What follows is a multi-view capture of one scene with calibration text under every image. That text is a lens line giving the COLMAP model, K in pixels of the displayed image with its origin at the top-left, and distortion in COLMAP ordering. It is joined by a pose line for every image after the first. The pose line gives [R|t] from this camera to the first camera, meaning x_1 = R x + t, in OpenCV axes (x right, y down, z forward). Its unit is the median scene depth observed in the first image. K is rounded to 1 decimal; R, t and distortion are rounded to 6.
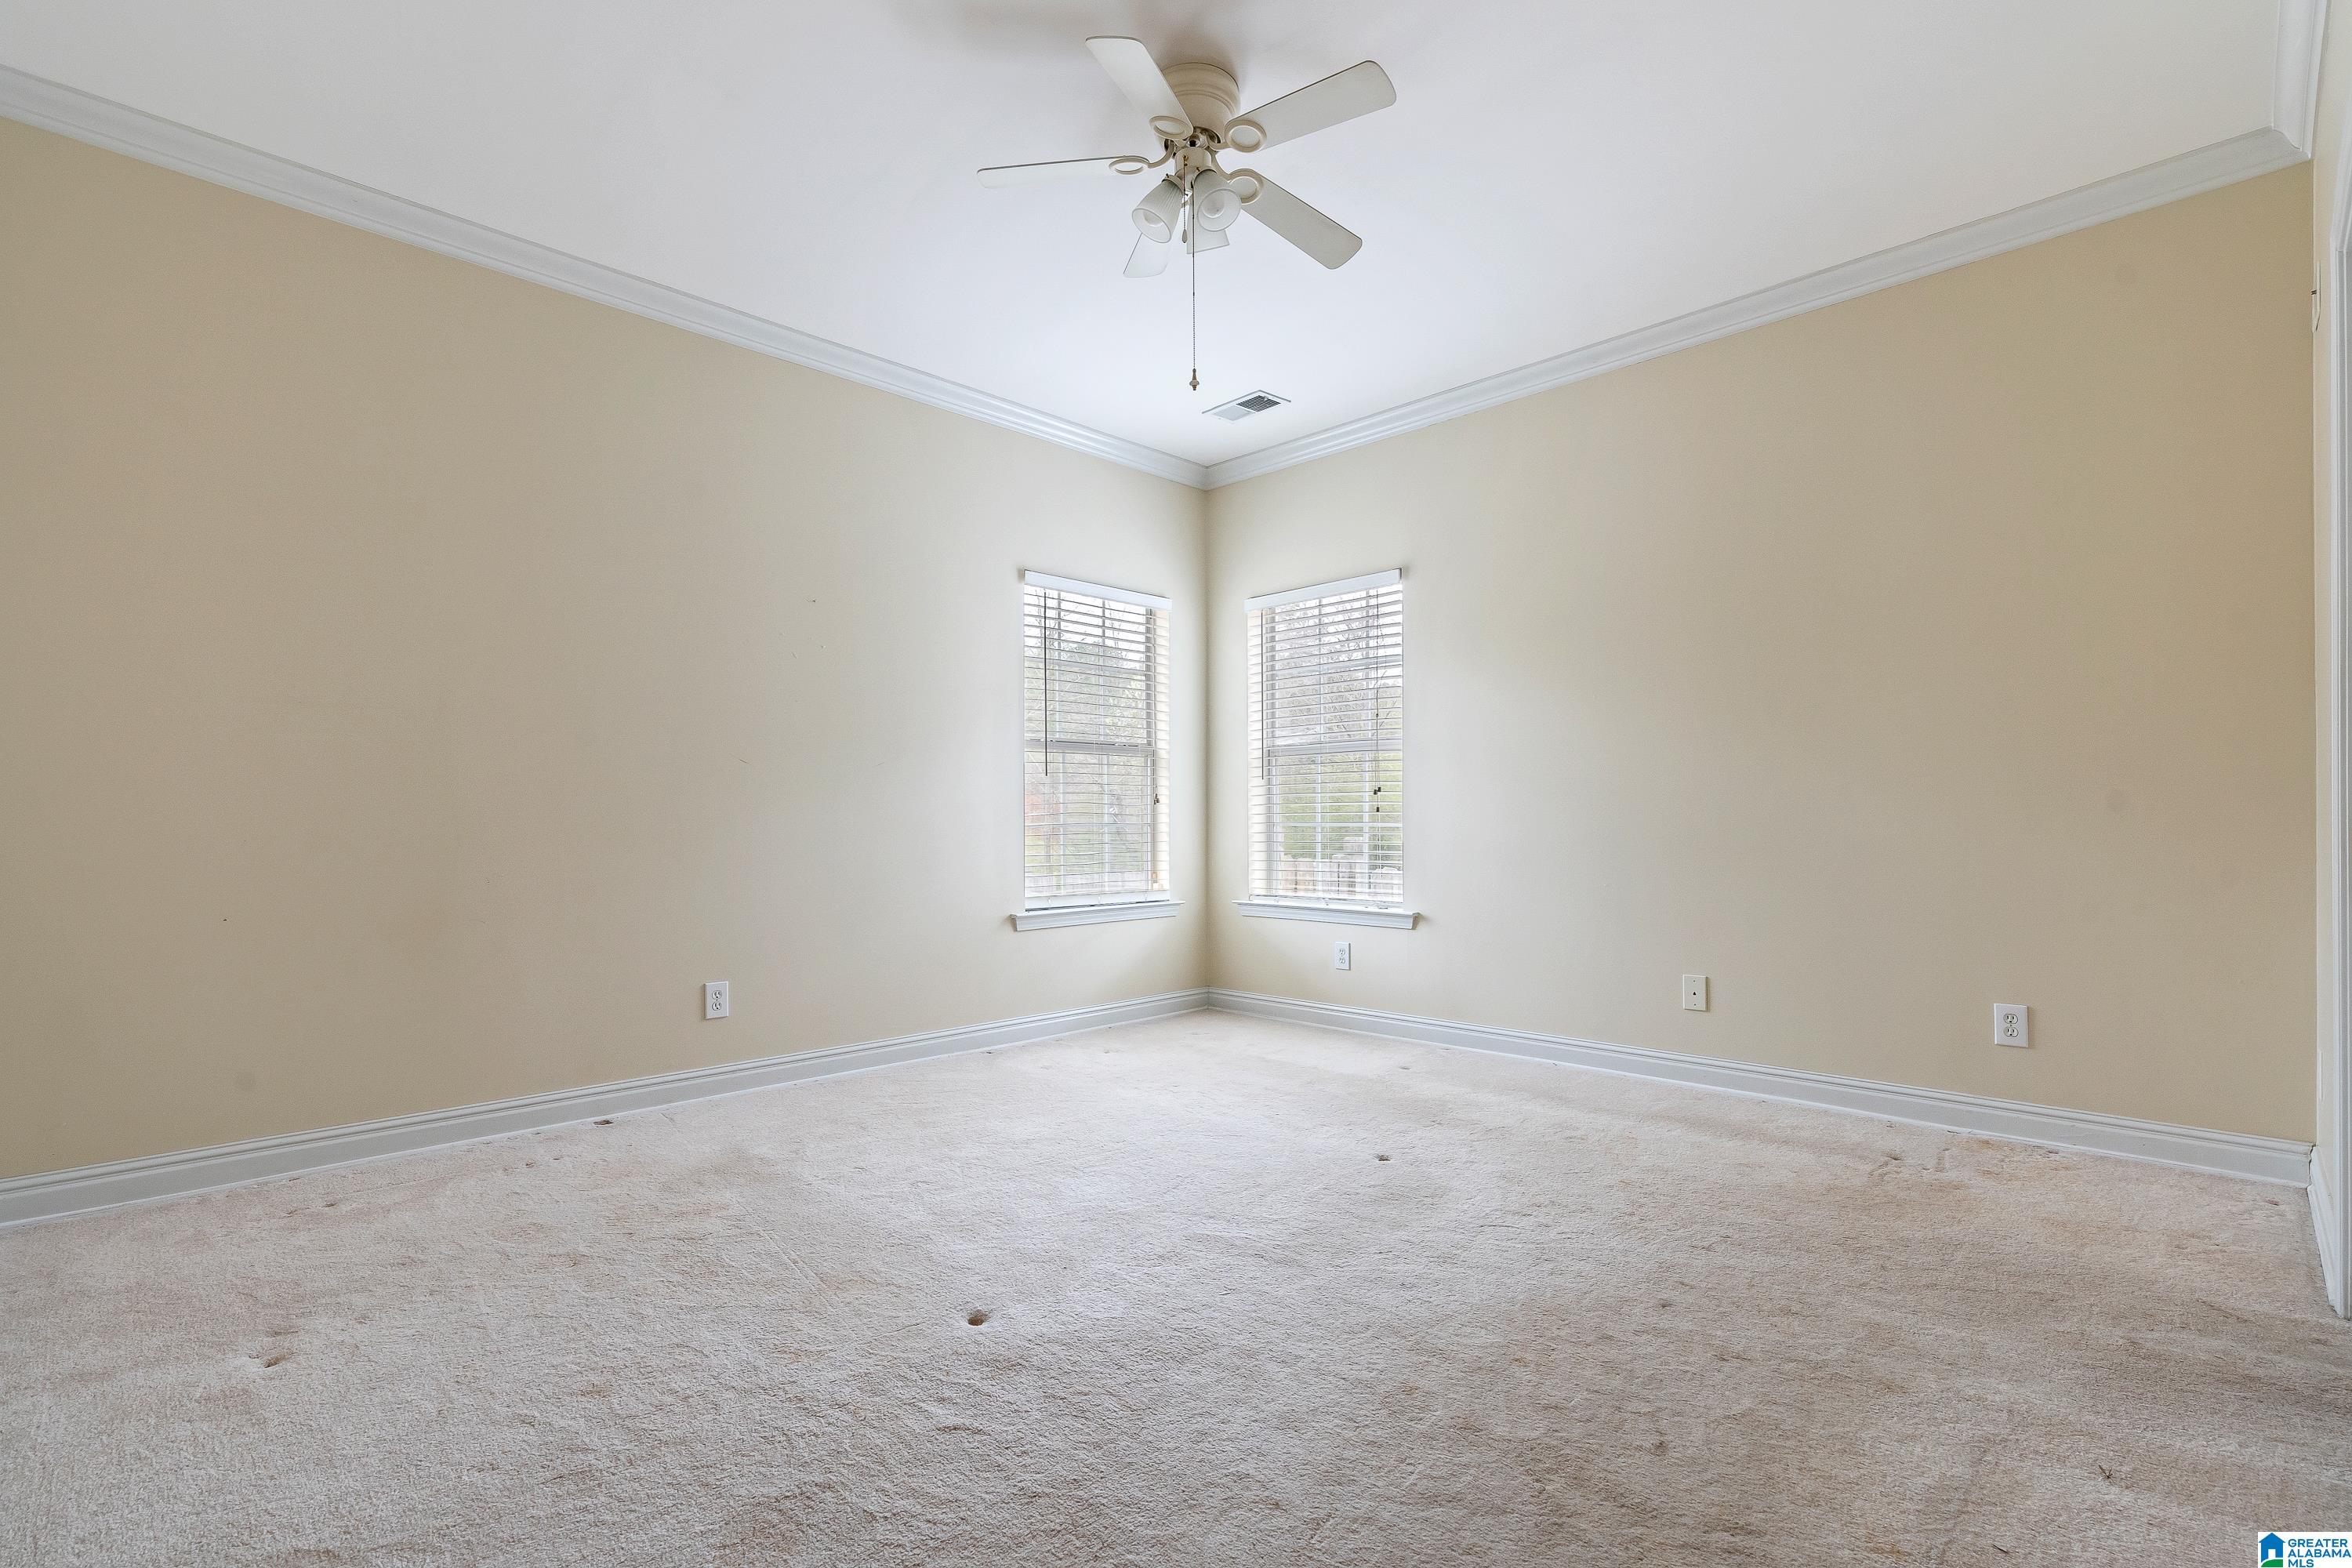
lens RADIAL K [[1080.7, 0, 1155.6], [0, 1080.7, 833.4], [0, 0, 1]] dist [-0.008386, 0.001421]
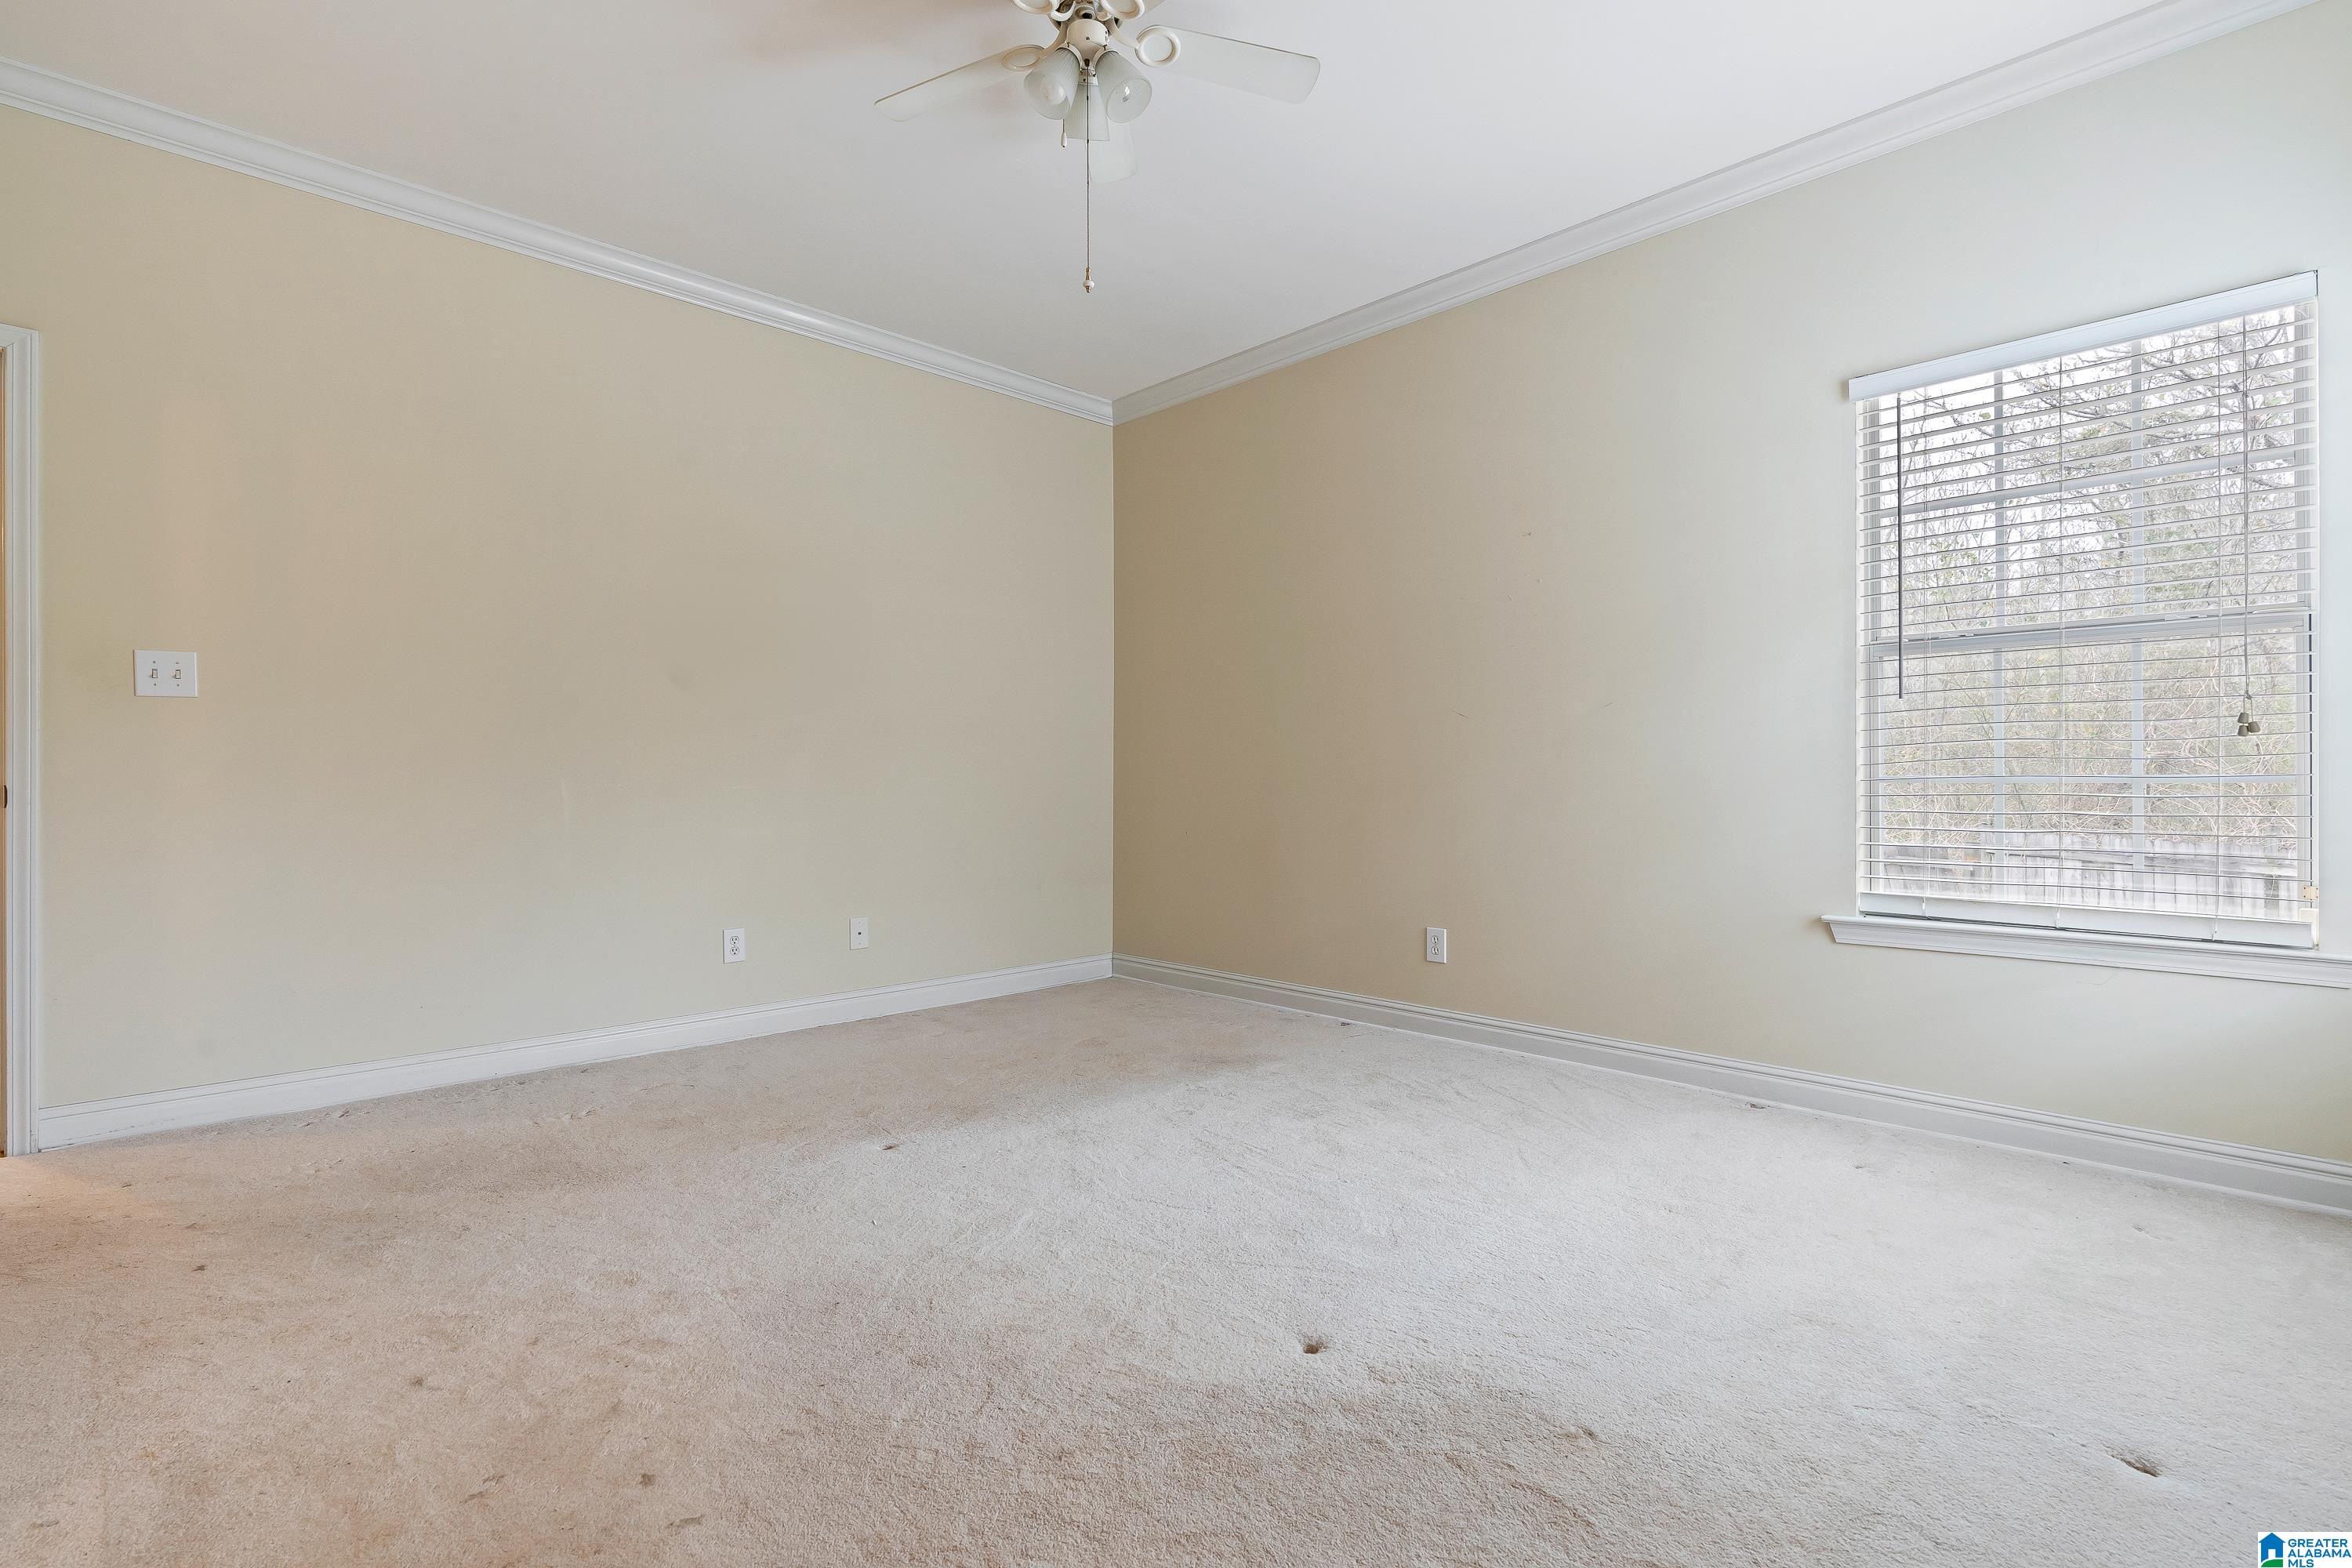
lens RADIAL K [[1080.7, 0, 1159.7], [0, 1080.7, 781.1], [0, 0, 1]] dist [-0.008386, 0.001421]
pose [[-0.018731, 0.008544, -0.999788, 0.538009], [-0.001434, 0.999962, 0.008572, -0.012013], [0.999824, 0.001594, -0.018718, 0.619593]]
